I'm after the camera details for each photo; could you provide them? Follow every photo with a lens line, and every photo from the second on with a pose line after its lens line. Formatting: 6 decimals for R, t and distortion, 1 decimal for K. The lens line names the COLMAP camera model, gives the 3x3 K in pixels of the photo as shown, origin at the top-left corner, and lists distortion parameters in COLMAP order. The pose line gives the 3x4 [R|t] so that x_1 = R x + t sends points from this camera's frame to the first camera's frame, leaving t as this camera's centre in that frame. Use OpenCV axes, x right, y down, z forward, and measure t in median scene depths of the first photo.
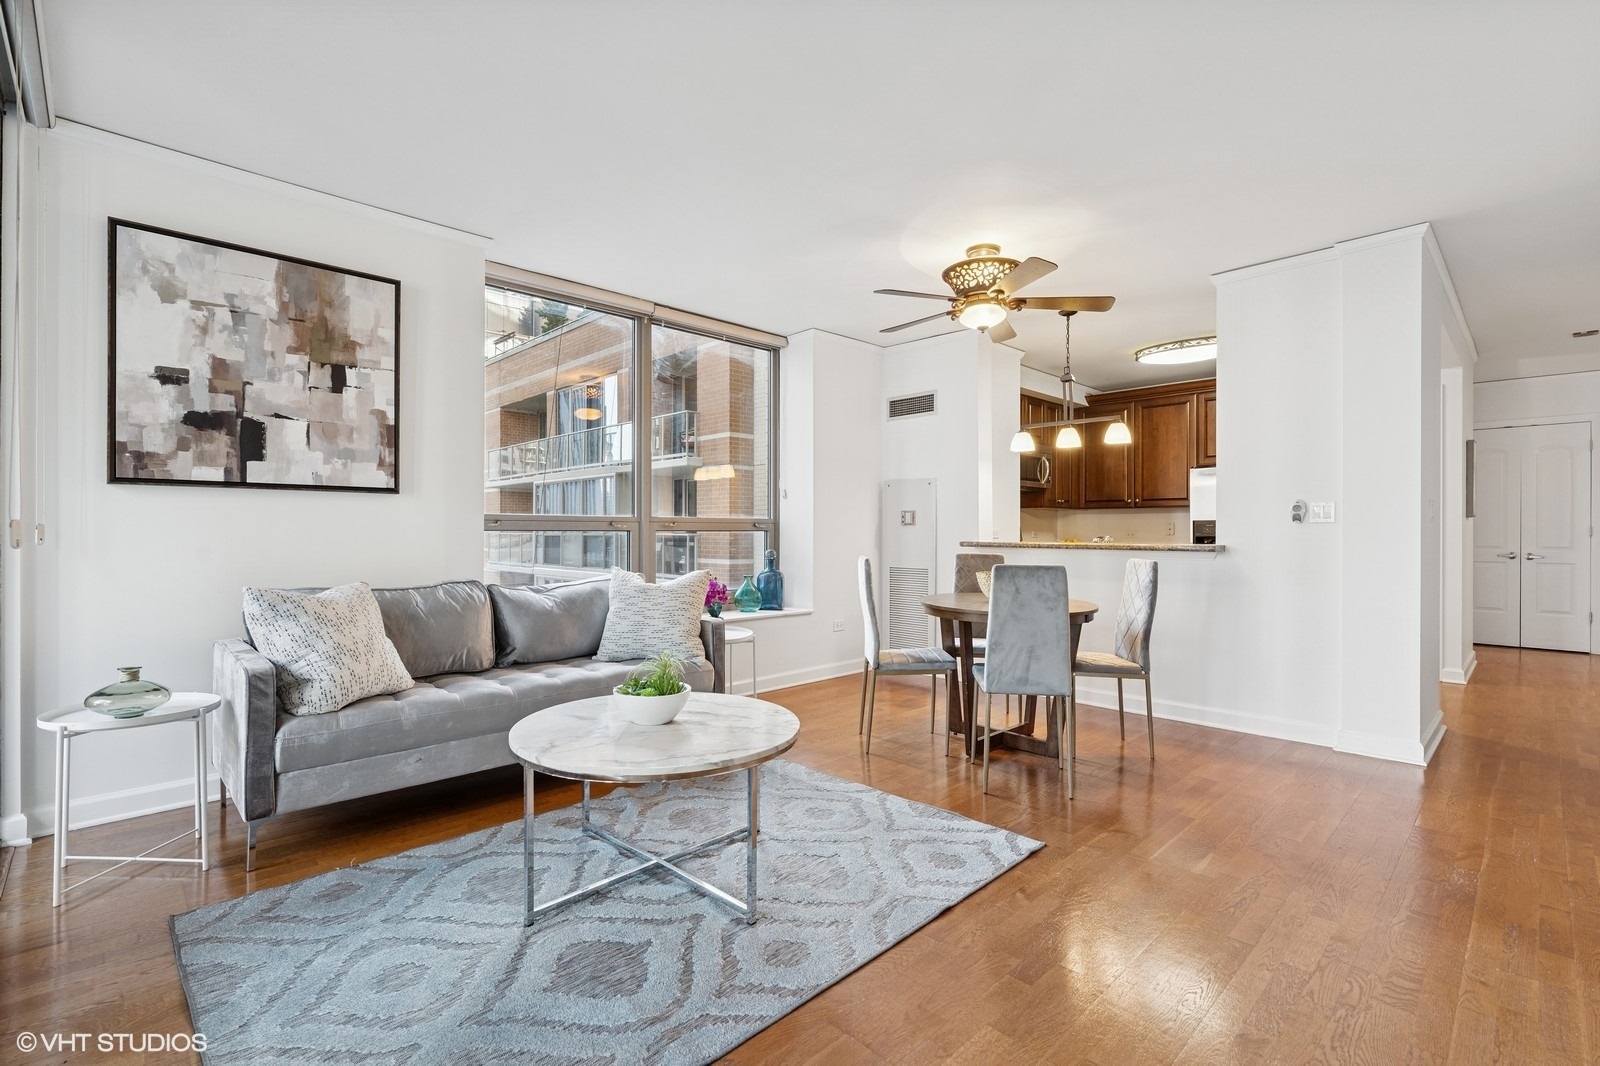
lens RADIAL K [[732.5, 0, 791.9], [0, 732.5, 530.1], [0, 0, 1]] dist [-0.011288, 0.004639]
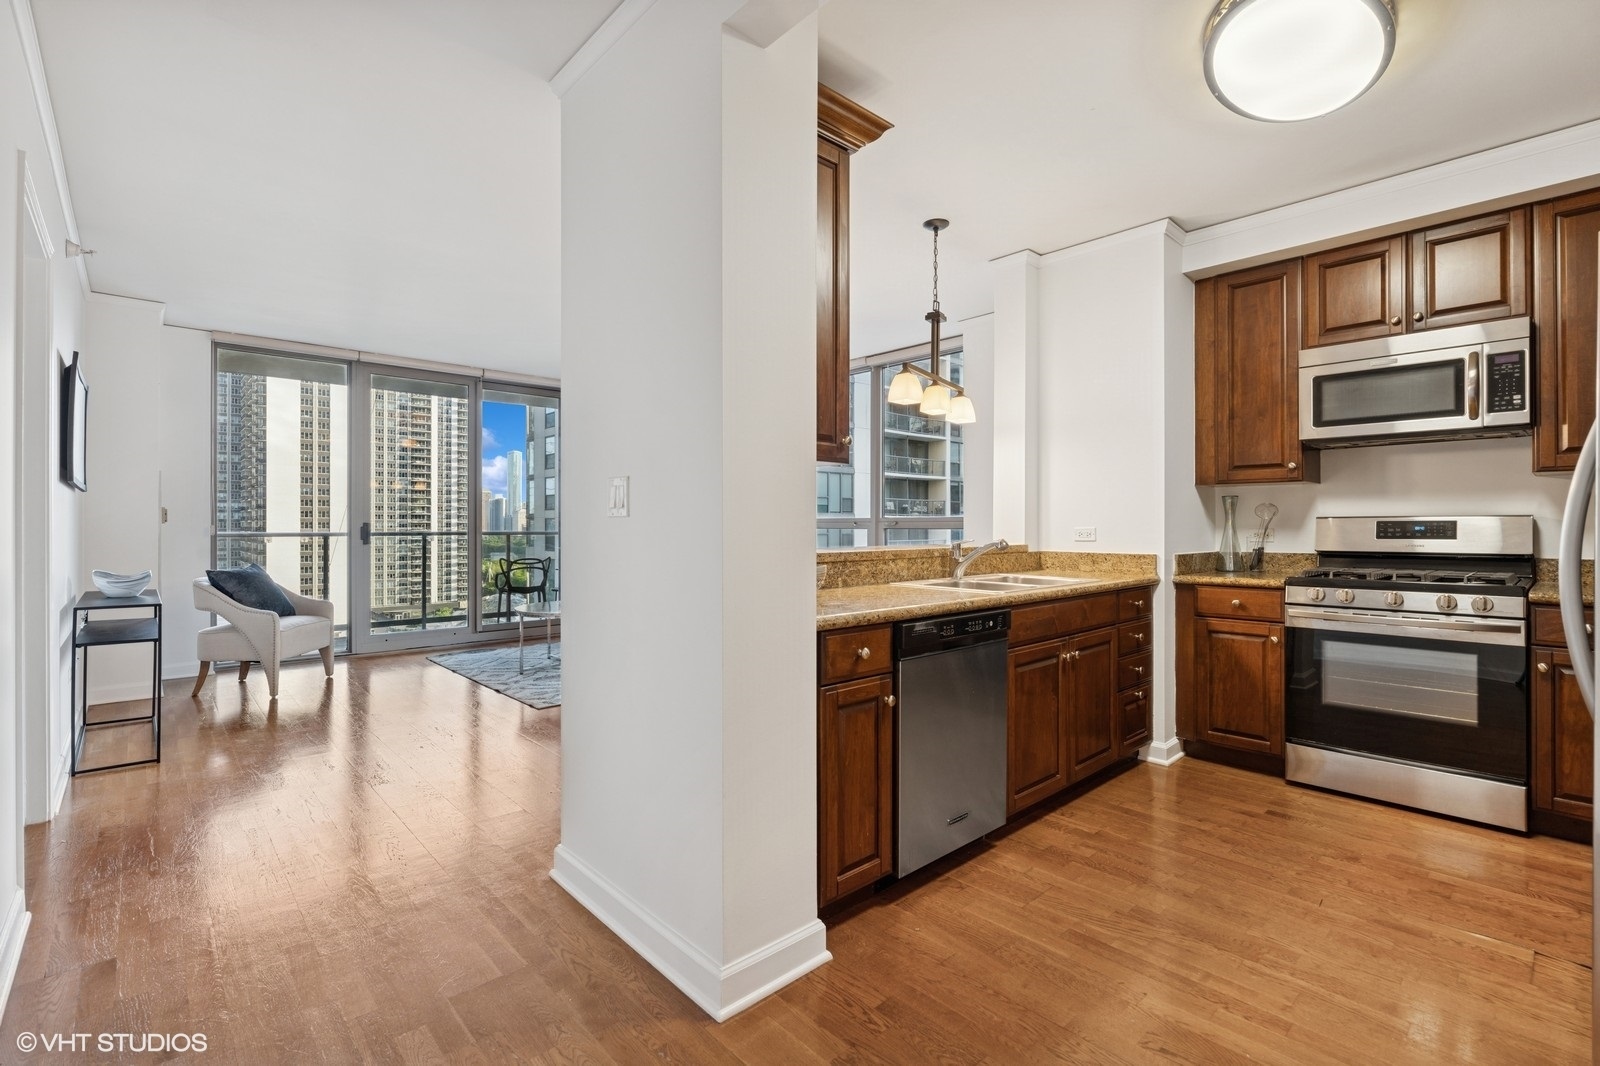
lens RADIAL K [[732.5, 0, 792.0], [0, 732.5, 521.9], [0, 0, 1]] dist [-0.011288, 0.004639]
pose [[-0.045639, -0.007736, -0.998928, 1.613532], [0.000819, 0.999969, -0.007781, -0.002702], [0.998958, -0.001173, -0.045631, 1.315849]]
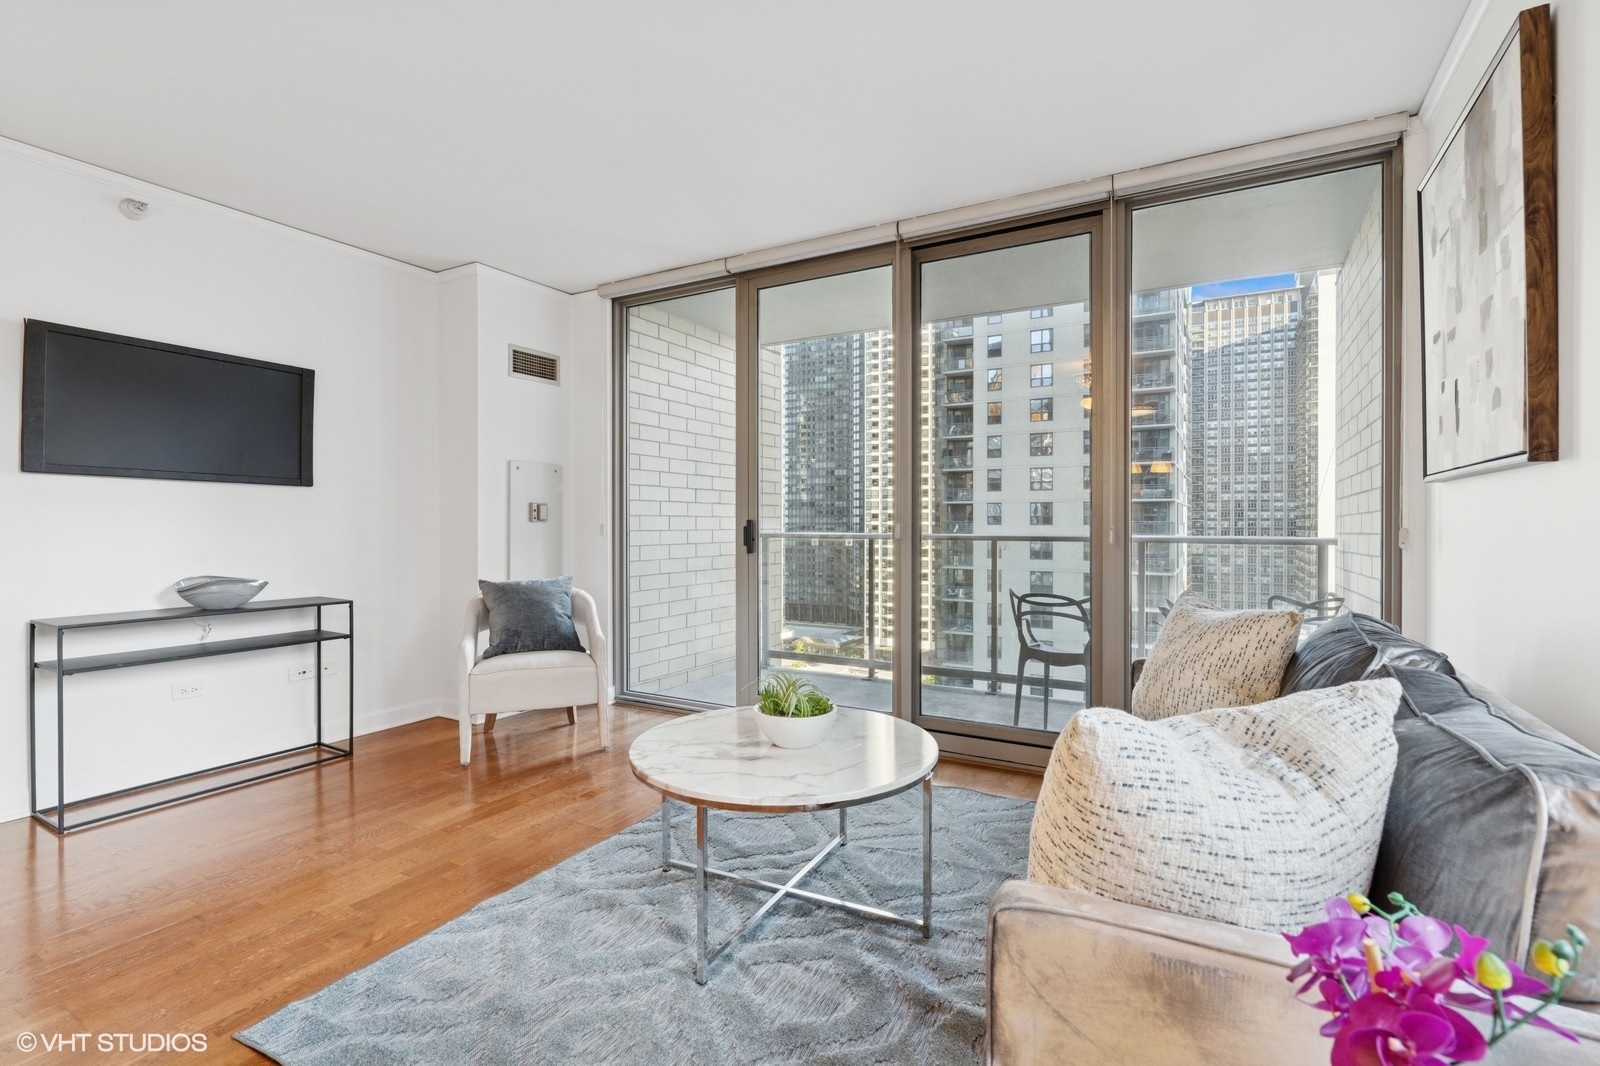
lens RADIAL K [[732.5, 0, 778.0], [0, 732.5, 524.4], [0, 0, 1]] dist [-0.011288, 0.004639]
pose [[-0.970241, -0.005375, -0.242080, 0.038875], [-0.005760, 0.999983, 0.000880, -0.008369], [0.242072, 0.002248, -0.970256, 1.355101]]
